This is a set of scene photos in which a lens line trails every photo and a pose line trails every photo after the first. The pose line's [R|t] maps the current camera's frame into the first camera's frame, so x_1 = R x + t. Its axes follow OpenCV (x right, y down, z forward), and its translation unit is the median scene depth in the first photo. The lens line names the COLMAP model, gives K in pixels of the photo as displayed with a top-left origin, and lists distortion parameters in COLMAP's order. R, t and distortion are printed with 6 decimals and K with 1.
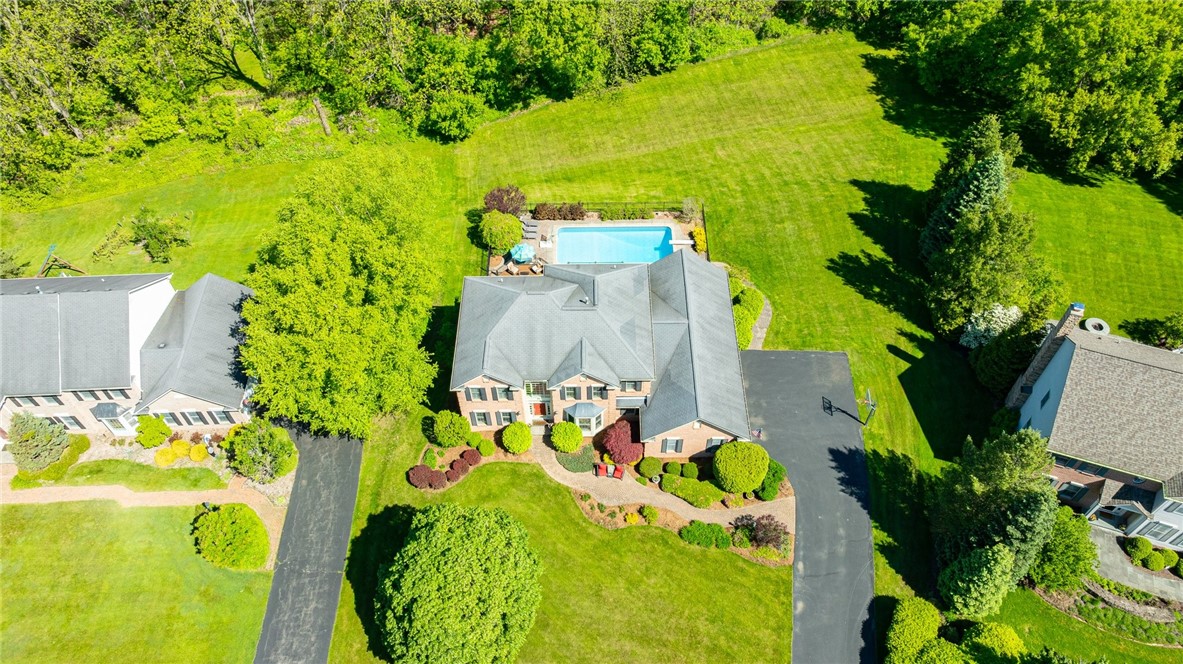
lens RADIAL K [[833.1, 0, 593.3], [0, 833.1, 330.0], [0, 0, 1]] dist [-0.025409, 0.020324]
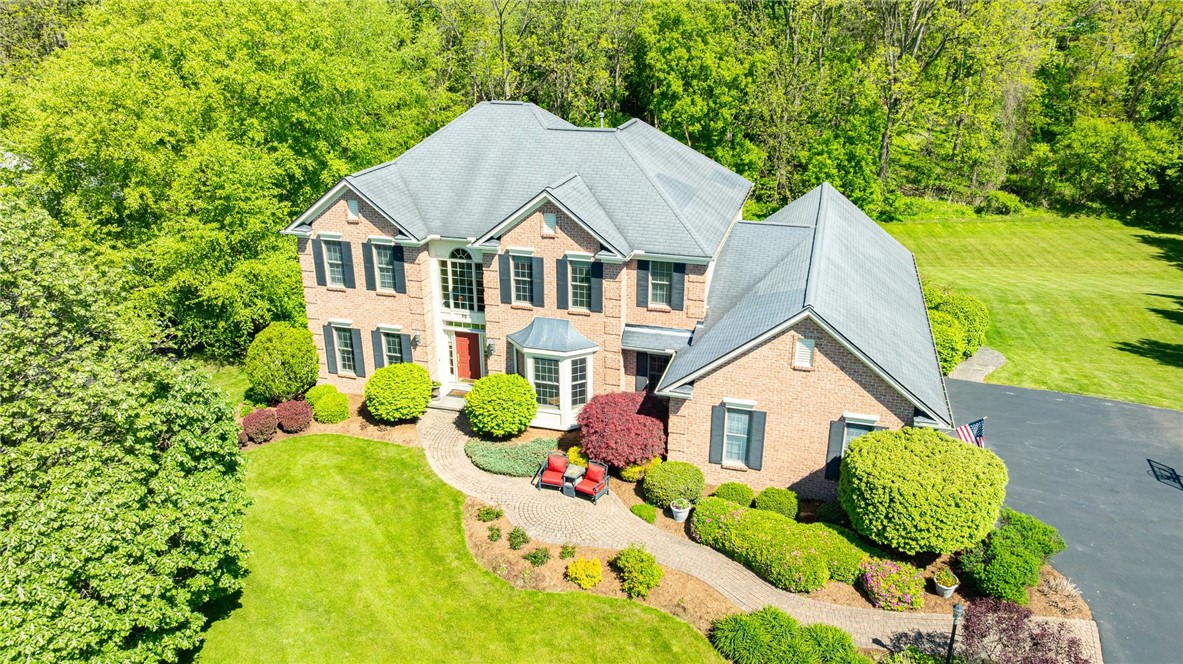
lens RADIAL K [[833.1, 0, 591.7], [0, 833.1, 324.5], [0, 0, 1]] dist [-0.025409, 0.020324]
pose [[0.959257, 0.107522, -0.261277, 0.122426], [-0.222248, 0.858141, -0.462818, 0.282507], [0.174450, 0.502029, 0.847074, 0.615517]]
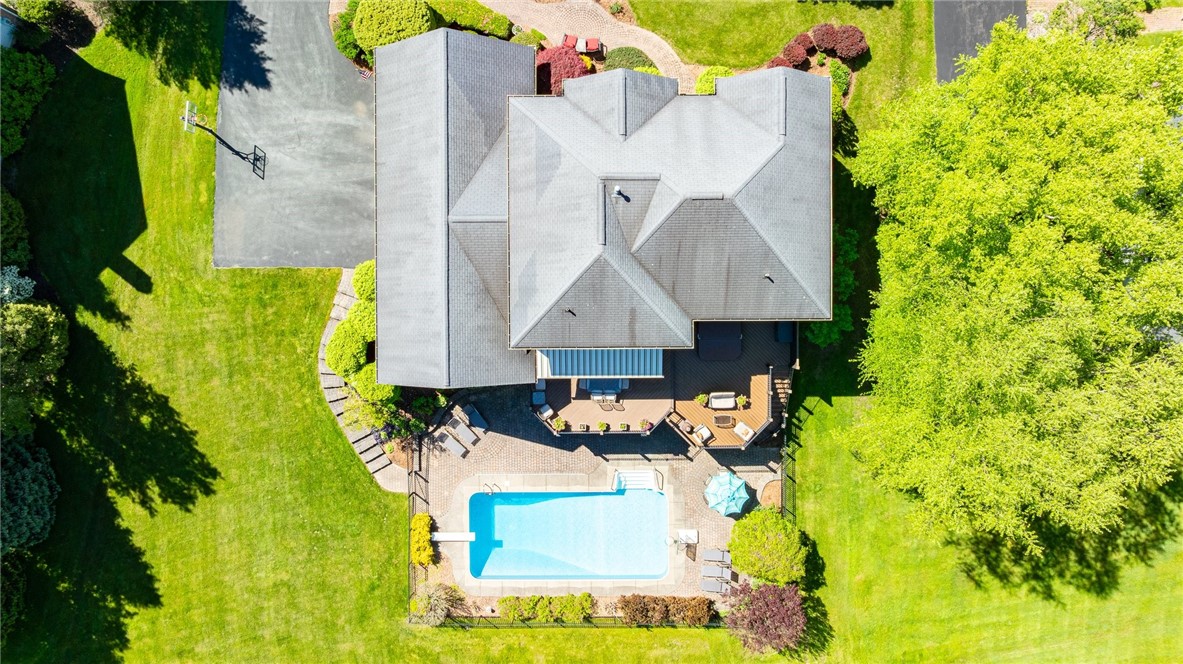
lens RADIAL K [[833.1, 0, 589.3], [0, 833.1, 327.5], [0, 0, 1]] dist [-0.025409, 0.020324]
pose [[-0.999747, -0.003263, 0.022242, -0.002397], [0.016162, -0.792030, 0.610269, -0.441198], [0.015625, 0.610474, 0.791882, 0.576587]]
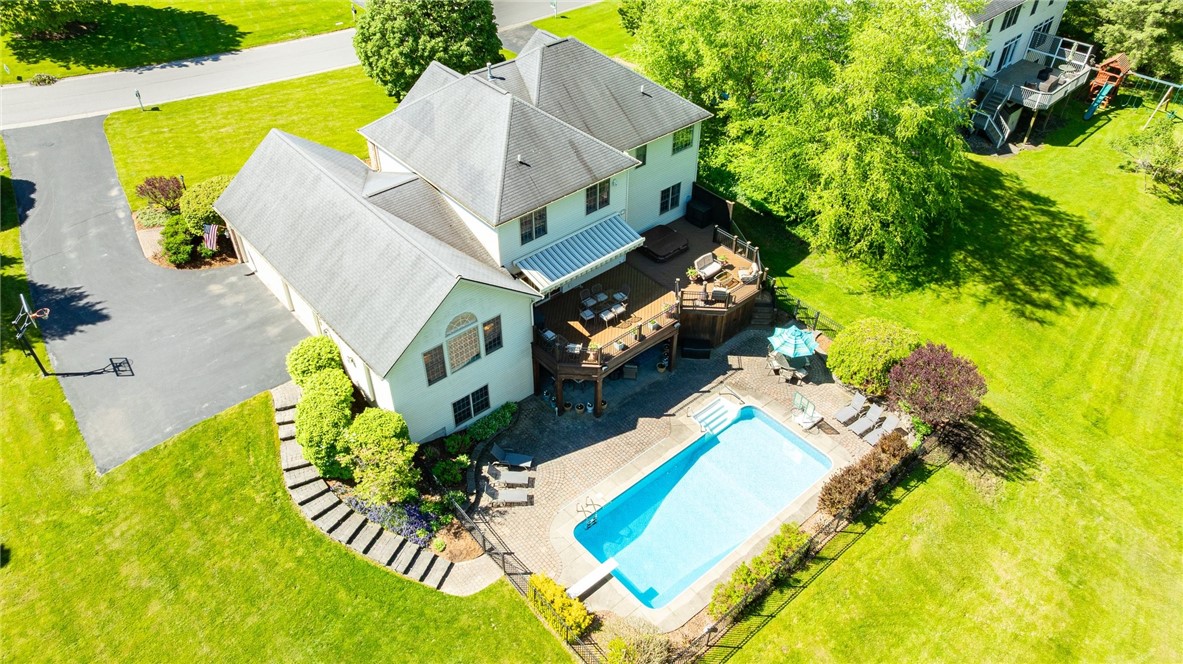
lens RADIAL K [[833.1, 0, 597.3], [0, 833.1, 333.2], [0, 0, 1]] dist [-0.025409, 0.020324]
pose [[-0.758124, 0.427256, -0.492647, 0.317841], [-0.507372, 0.088122, 0.857209, -0.582998], [0.409661, 0.899826, 0.149970, 1.073953]]
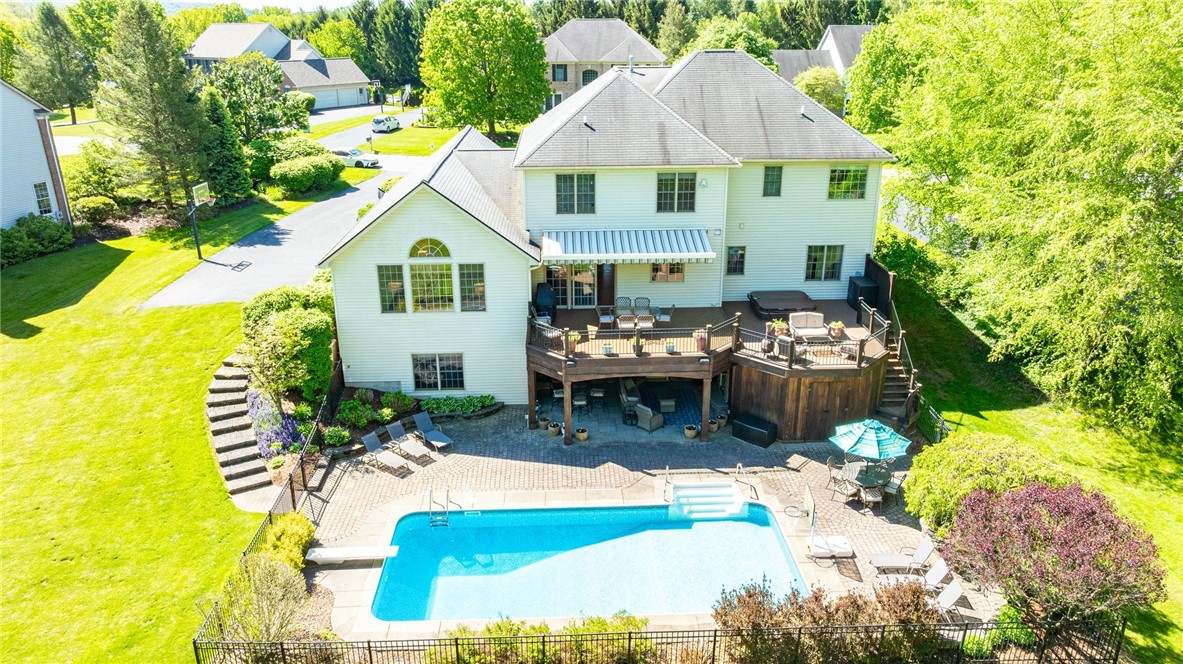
lens RADIAL K [[833.1, 0, 594.4], [0, 833.1, 334.6], [0, 0, 1]] dist [-0.025409, 0.020324]
pose [[-0.999187, 0.027565, -0.029422, 0.038660], [-0.019454, 0.309541, 0.950687, -0.511037], [0.035313, 0.950486, -0.308753, 1.306846]]
